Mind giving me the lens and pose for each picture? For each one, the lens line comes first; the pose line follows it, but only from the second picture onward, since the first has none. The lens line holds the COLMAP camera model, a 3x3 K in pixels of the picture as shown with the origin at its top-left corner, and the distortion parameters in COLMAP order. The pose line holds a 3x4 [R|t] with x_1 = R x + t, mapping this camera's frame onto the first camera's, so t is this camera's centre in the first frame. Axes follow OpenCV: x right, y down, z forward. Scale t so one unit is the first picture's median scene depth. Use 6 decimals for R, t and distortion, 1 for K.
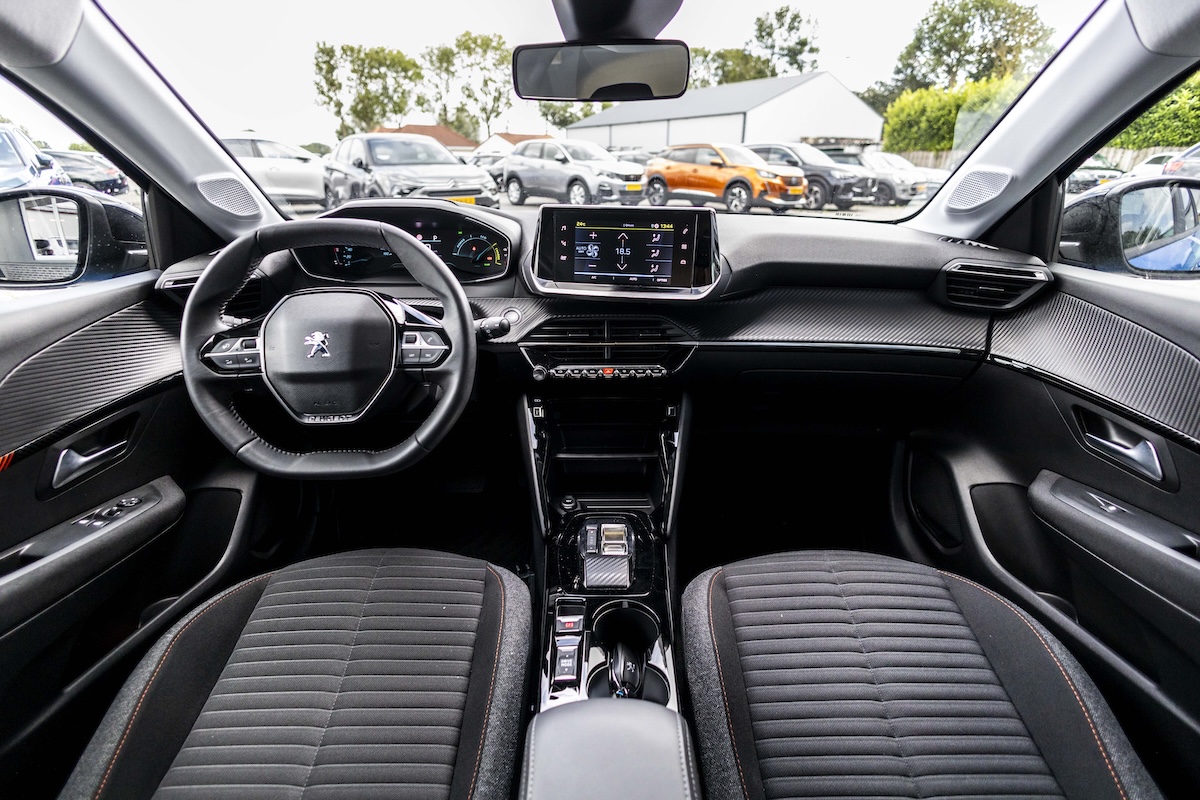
lens RADIAL K [[545.2, 0, 600.9], [0, 545.2, 405.4], [0, 0, 1]] dist [0.017048, -0.005932]
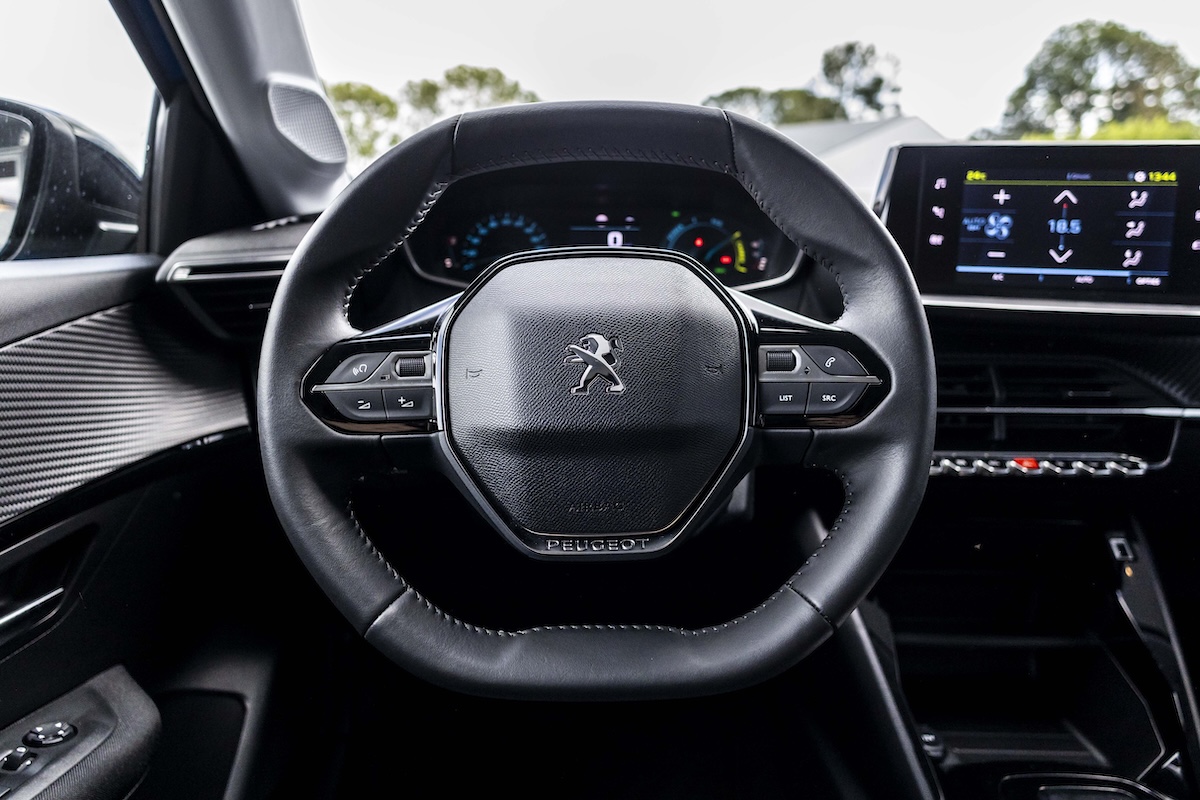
lens RADIAL K [[761.1, 0, 598.8], [0, 761.1, 399.7], [0, 0, 1]] dist [0.011173, -0.002342]
pose [[0.999631, 0.017523, -0.020748, -0.384594], [-0.021097, 0.982137, -0.186982, 0.018700], [0.017101, 0.187350, 0.982144, 0.334794]]
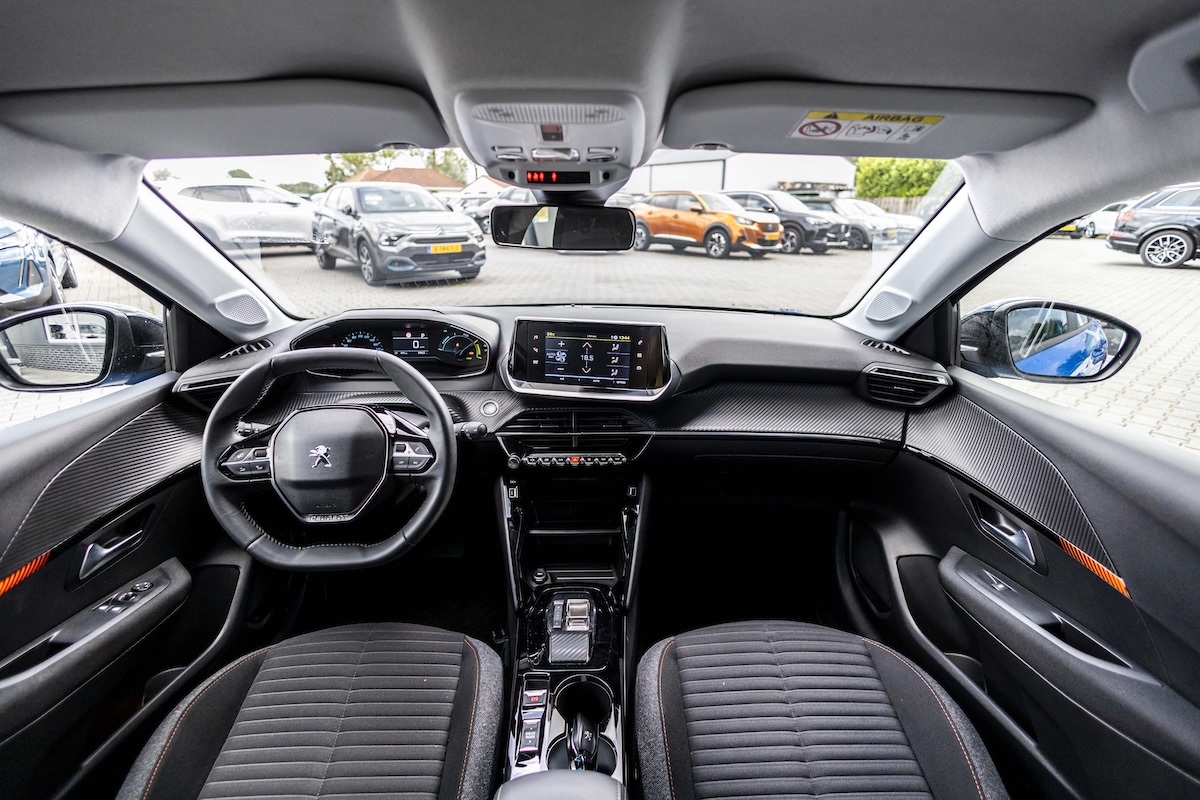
lens RADIAL K [[545.2, 0, 600.7], [0, 545.2, 408.1], [0, 0, 1]] dist [0.017048, -0.005932]
pose [[0.999645, 0.000392, 0.026649, 0.039736], [0.001128, 0.998374, -0.056992, -0.112709], [-0.026628, 0.057002, 0.998019, -0.149342]]
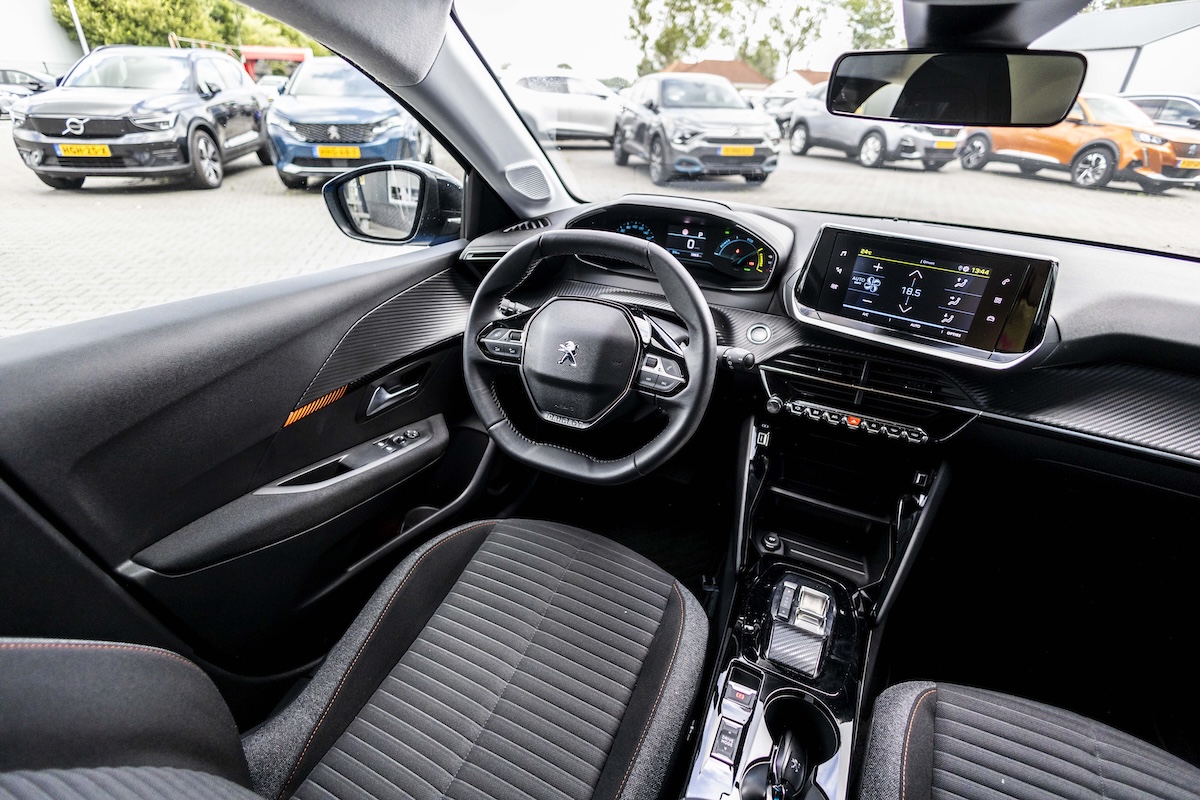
lens RADIAL K [[545.2, 0, 610.2], [0, 545.2, 403.6], [0, 0, 1]] dist [0.017048, -0.005932]
pose [[0.900474, 0.242396, -0.361095, -0.031145], [-0.210114, 0.969421, 0.126785, -0.128157], [0.380786, -0.038295, 0.923870, 0.040804]]
